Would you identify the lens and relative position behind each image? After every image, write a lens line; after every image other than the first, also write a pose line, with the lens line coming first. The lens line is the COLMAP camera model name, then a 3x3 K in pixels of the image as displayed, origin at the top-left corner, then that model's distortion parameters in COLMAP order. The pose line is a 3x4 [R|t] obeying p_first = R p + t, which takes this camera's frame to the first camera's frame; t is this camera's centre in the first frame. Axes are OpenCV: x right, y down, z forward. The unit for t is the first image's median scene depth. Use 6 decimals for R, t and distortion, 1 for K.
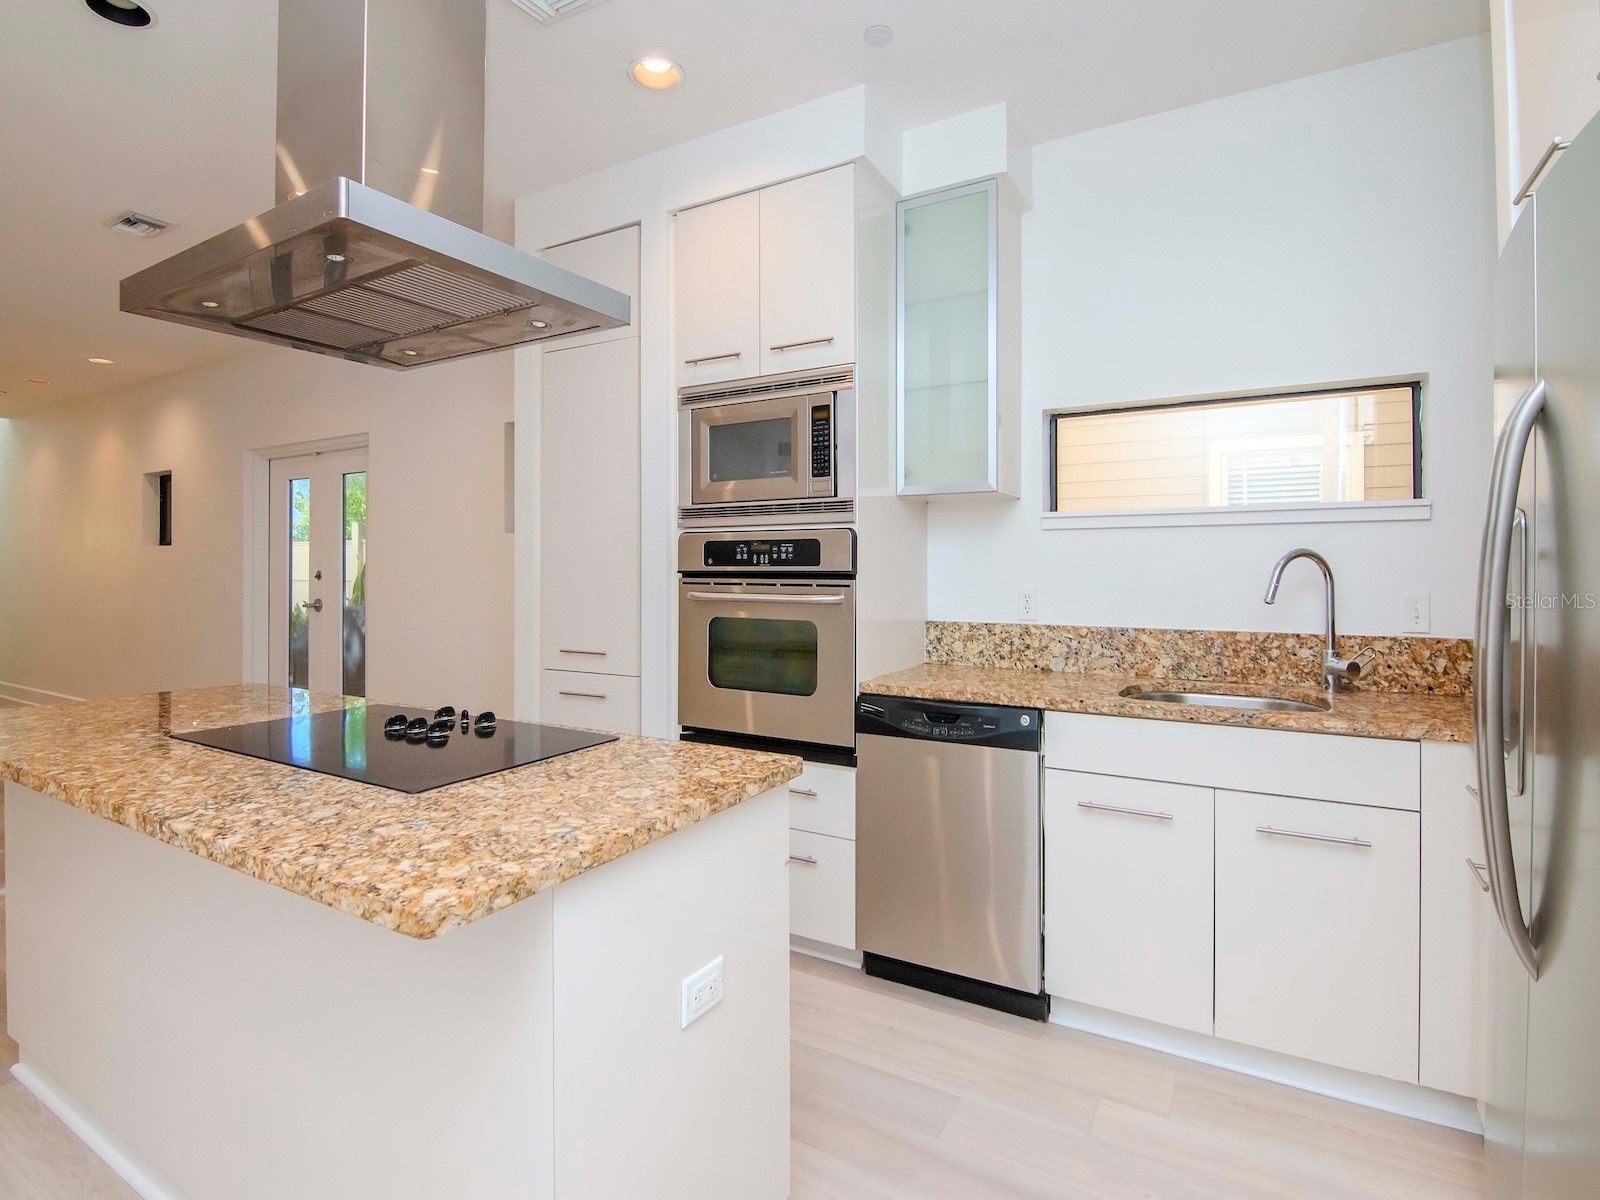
lens RADIAL K [[804.2, 0, 800.4], [0, 804.2, 563.3], [0, 0, 1]] dist [-0.000428, -0.017058]
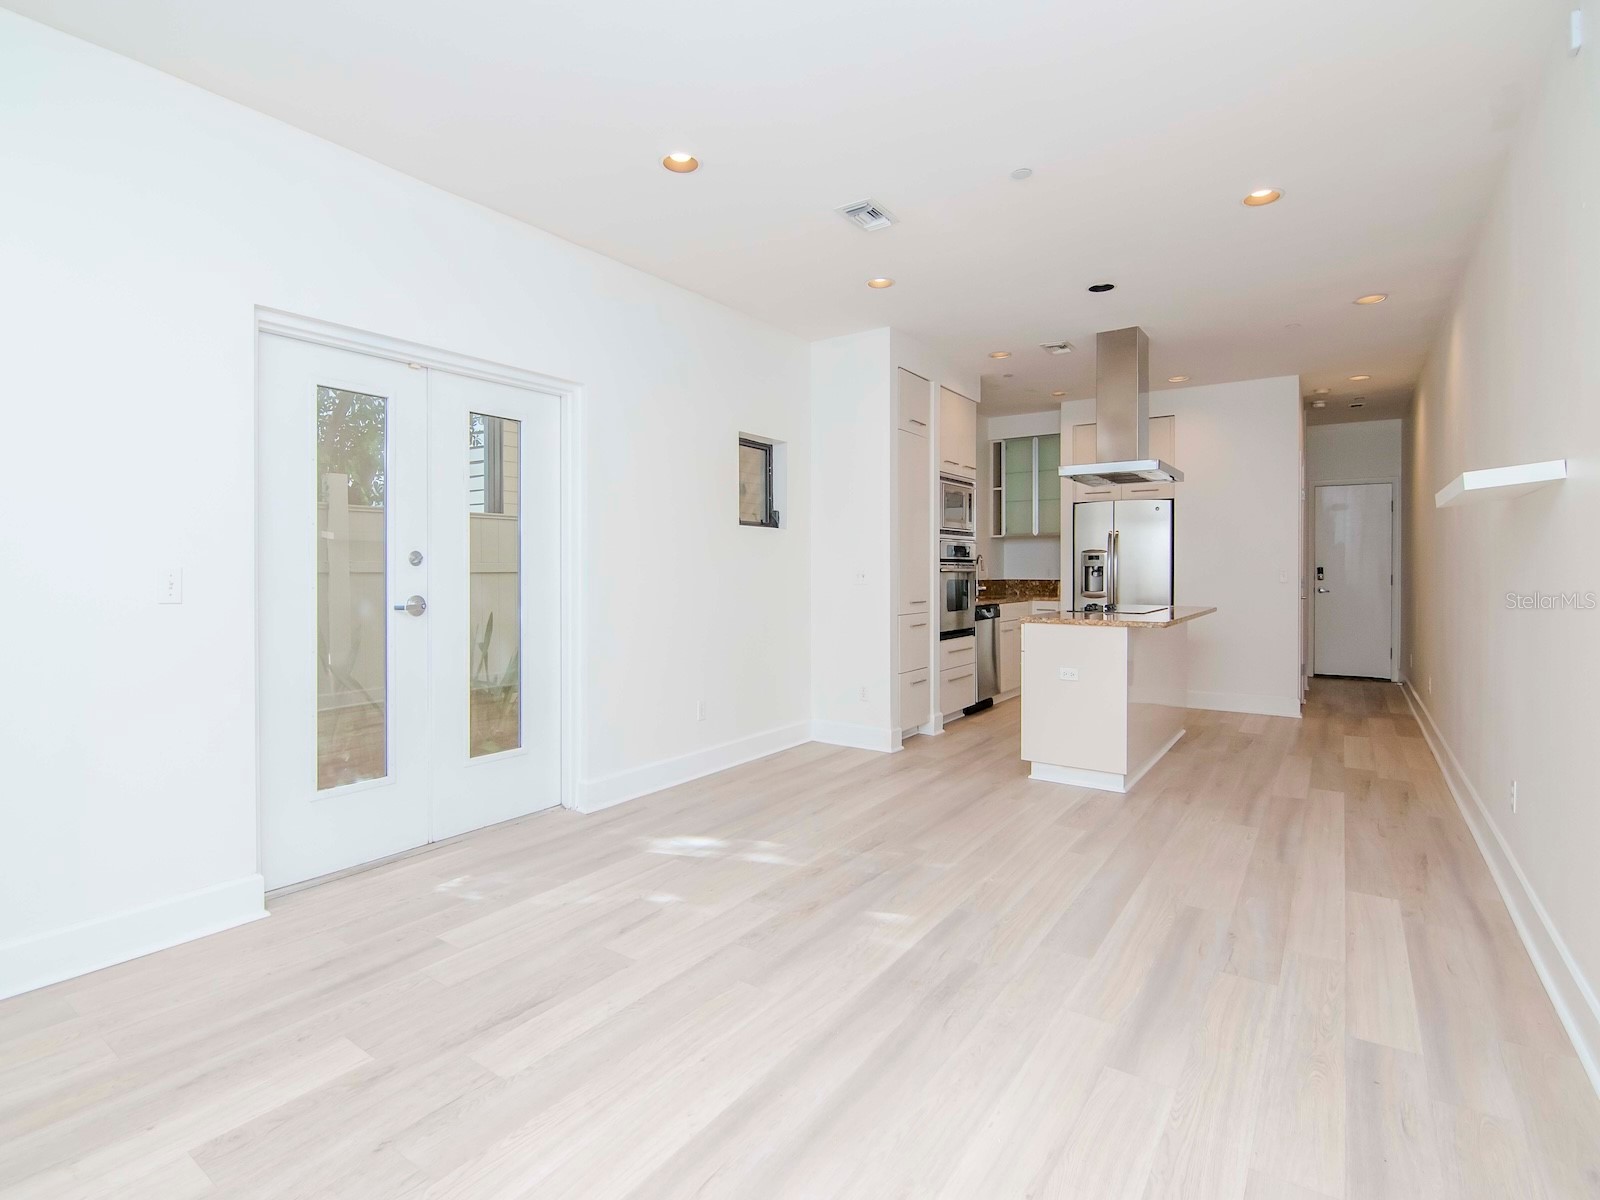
lens RADIAL K [[782.0, 0, 803.2], [0, 782.0, 572.8], [0, 0, 1]] dist [-0.029467, 0.000033]
pose [[0.078379, -0.001834, 0.996922, -3.385472], [-0.004865, 0.999986, 0.002223, 0.066287], [-0.996912, -0.005025, 0.078369, 1.838034]]
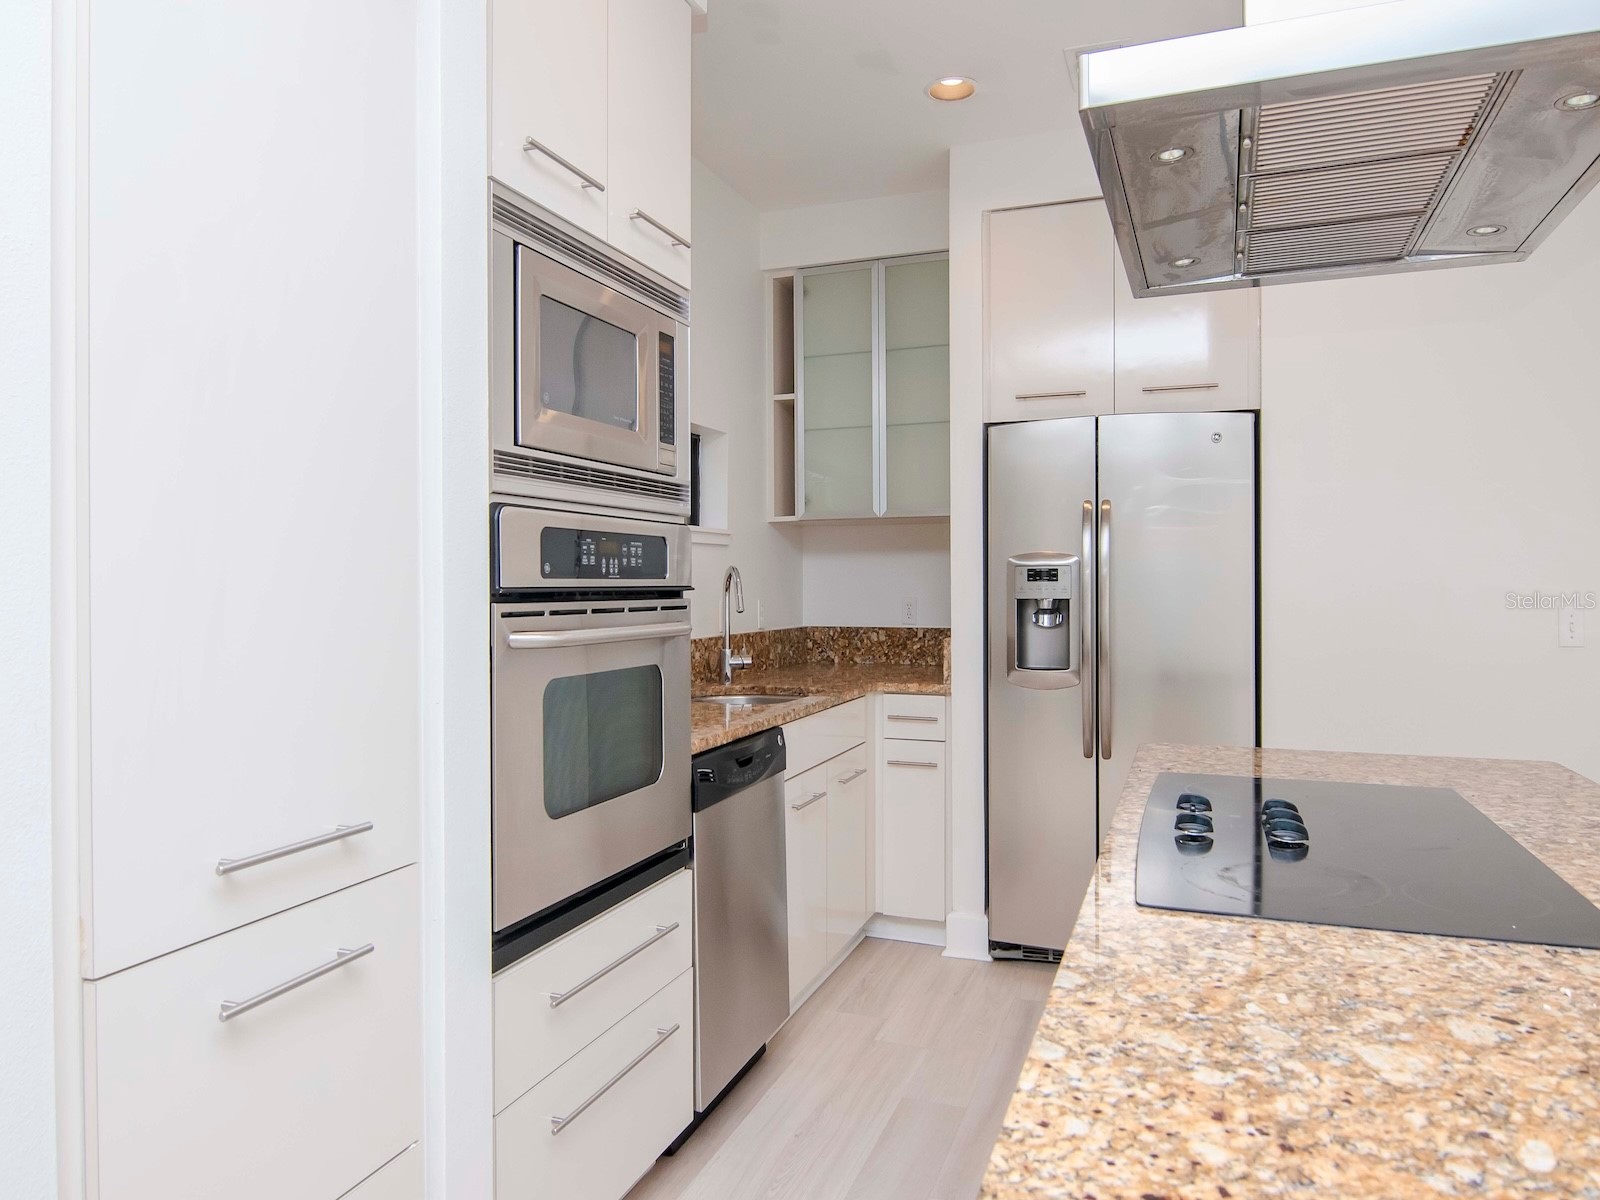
lens RADIAL K [[1037.4, 0, 832.6], [0, 1037.4, 591.4], [0, 0, 1]] dist [0.002266, 0.000300]
pose [[-0.190944, -0.005098, 0.981588, -1.153266], [-0.000195, 0.999987, 0.005156, 0.012921], [-0.981601, 0.000793, -0.190942, 1.421548]]
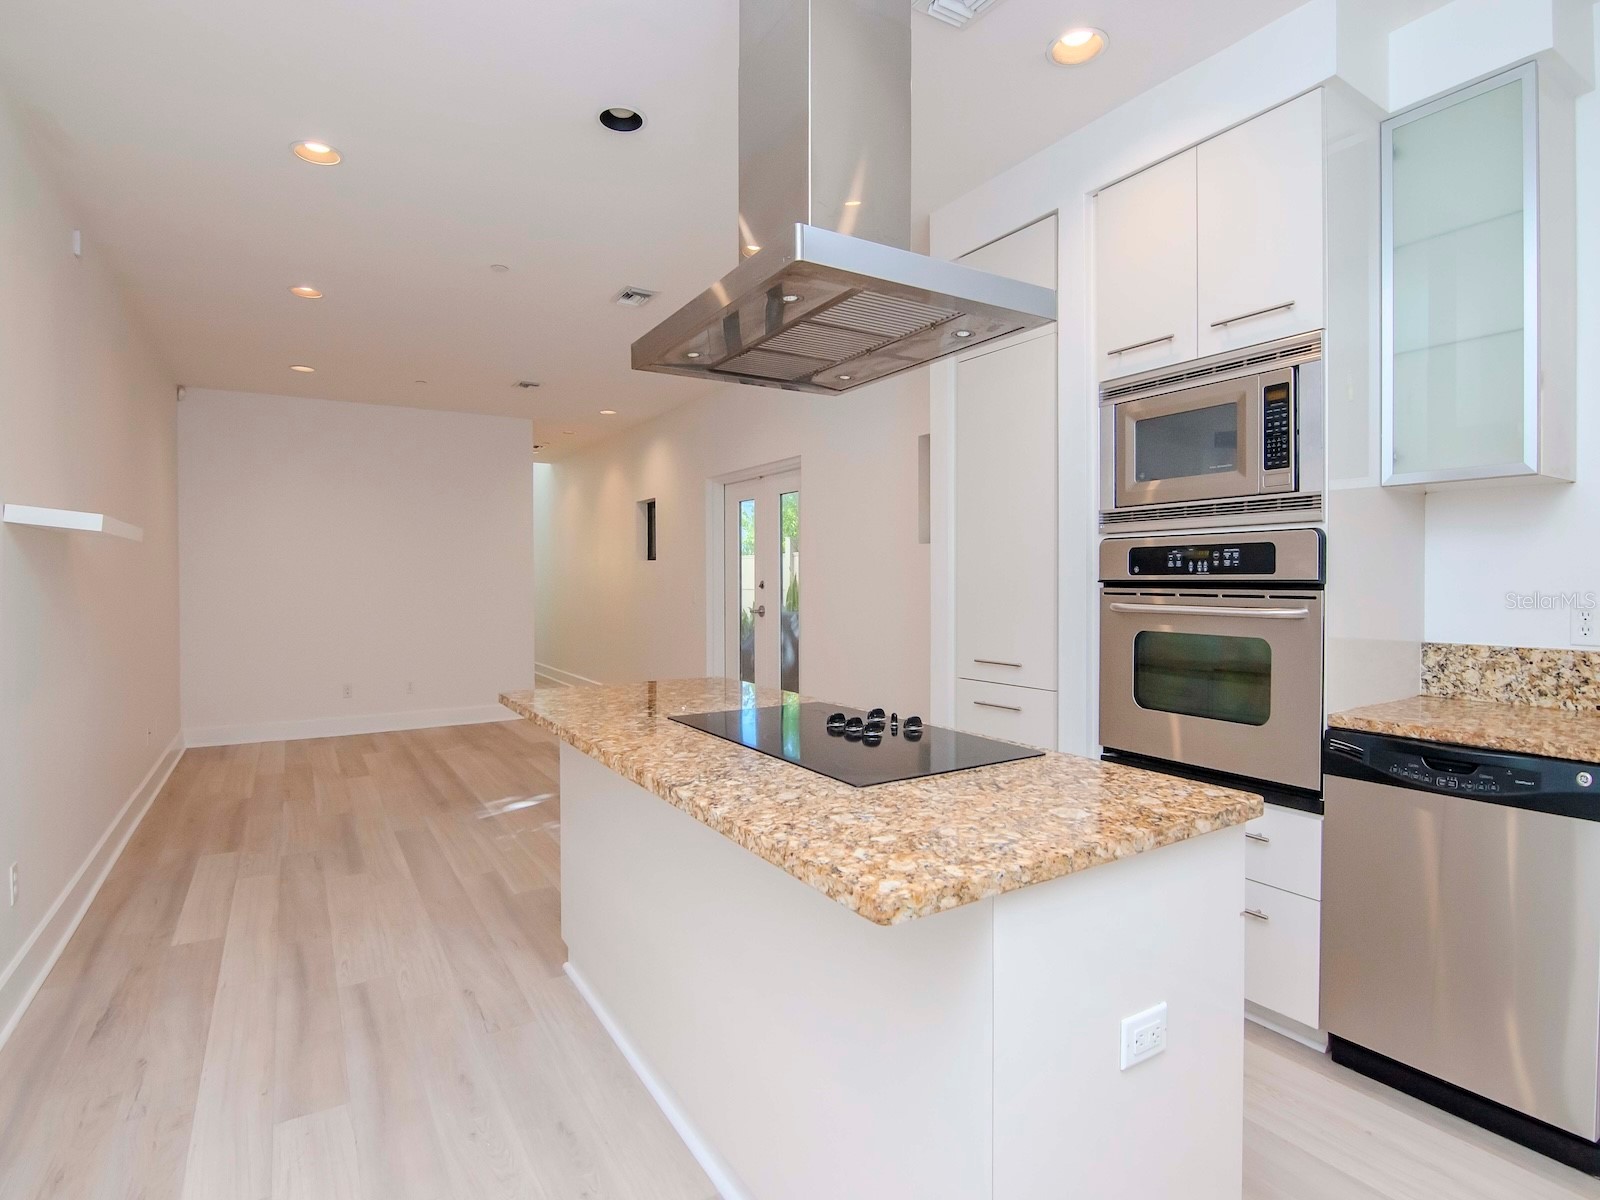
lens RADIAL K [[823.6, 0, 802.5], [0, 823.6, 589.4], [0, 0, 1]] dist [-0.000147, -0.017404]
pose [[0.883068, 0.002886, -0.469235, -0.012643], [0.006697, 0.999802, 0.018753, -0.000051], [0.469196, -0.019703, 0.882874, -0.002781]]
